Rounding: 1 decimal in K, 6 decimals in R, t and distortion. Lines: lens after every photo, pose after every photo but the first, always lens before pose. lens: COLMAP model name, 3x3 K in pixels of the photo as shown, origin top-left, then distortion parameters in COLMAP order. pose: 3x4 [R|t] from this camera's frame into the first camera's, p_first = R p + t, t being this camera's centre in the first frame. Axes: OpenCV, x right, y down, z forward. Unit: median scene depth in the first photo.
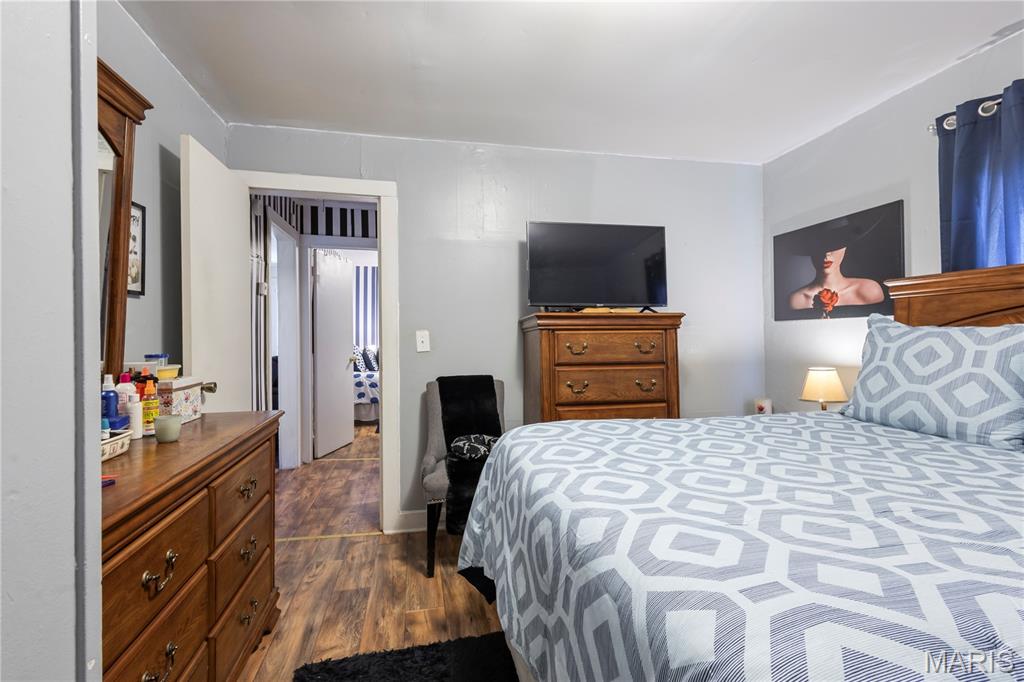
lens RADIAL K [[472.6, 0, 508.8], [0, 472.6, 335.9], [0, 0, 1]] dist [0.006222, 0.000384]
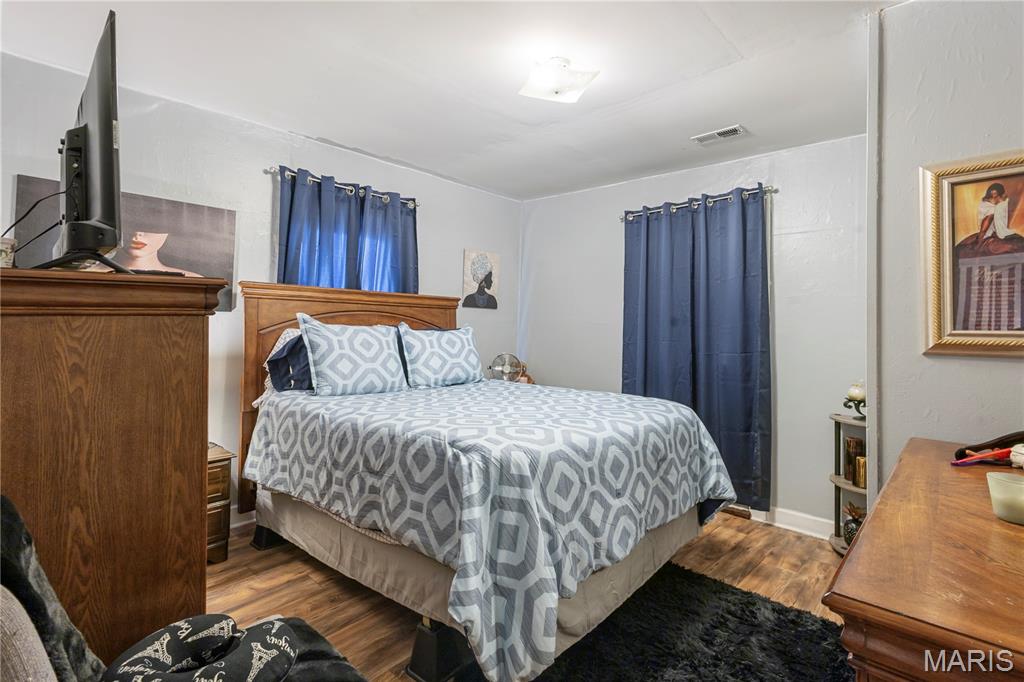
lens RADIAL K [[472.6, 0, 510.6], [0, 472.6, 331.0], [0, 0, 1]] dist [0.006222, 0.000384]
pose [[-0.559940, -0.008714, 0.828487, -0.643733], [-0.018253, 0.999832, -0.001821, -0.008642], [-0.828332, -0.016142, -0.560005, 1.402596]]
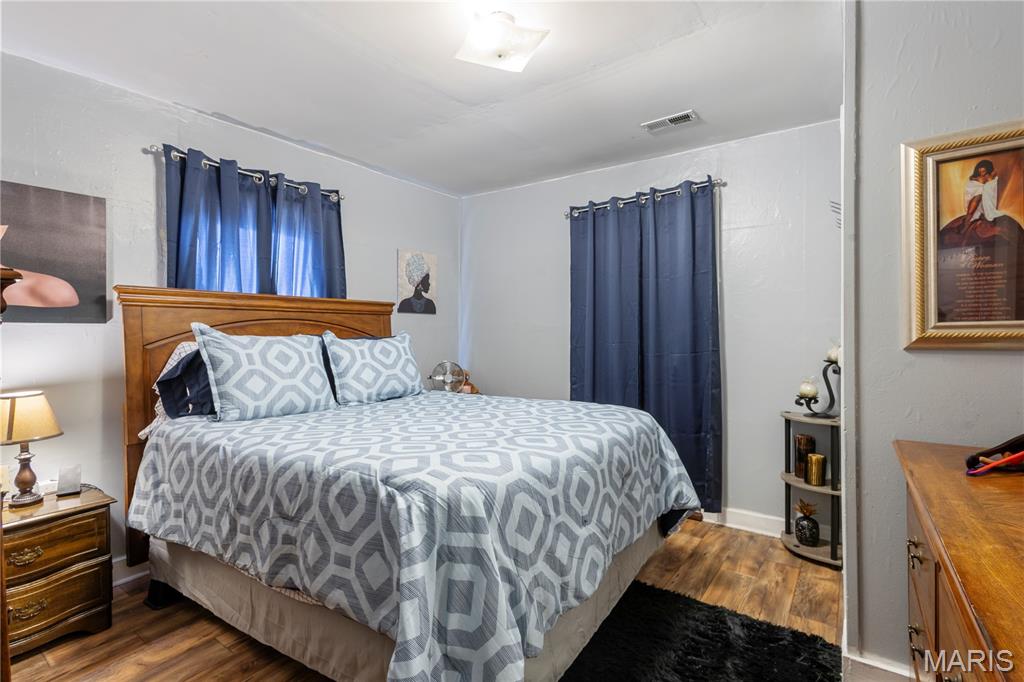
lens RADIAL K [[472.6, 0, 509.7], [0, 472.6, 337.6], [0, 0, 1]] dist [0.006222, 0.000384]
pose [[-0.659741, 0.007076, 0.751460, -0.519768], [0.010852, 0.999941, 0.000111, -0.008432], [-0.751415, 0.008228, -0.659779, 1.327952]]
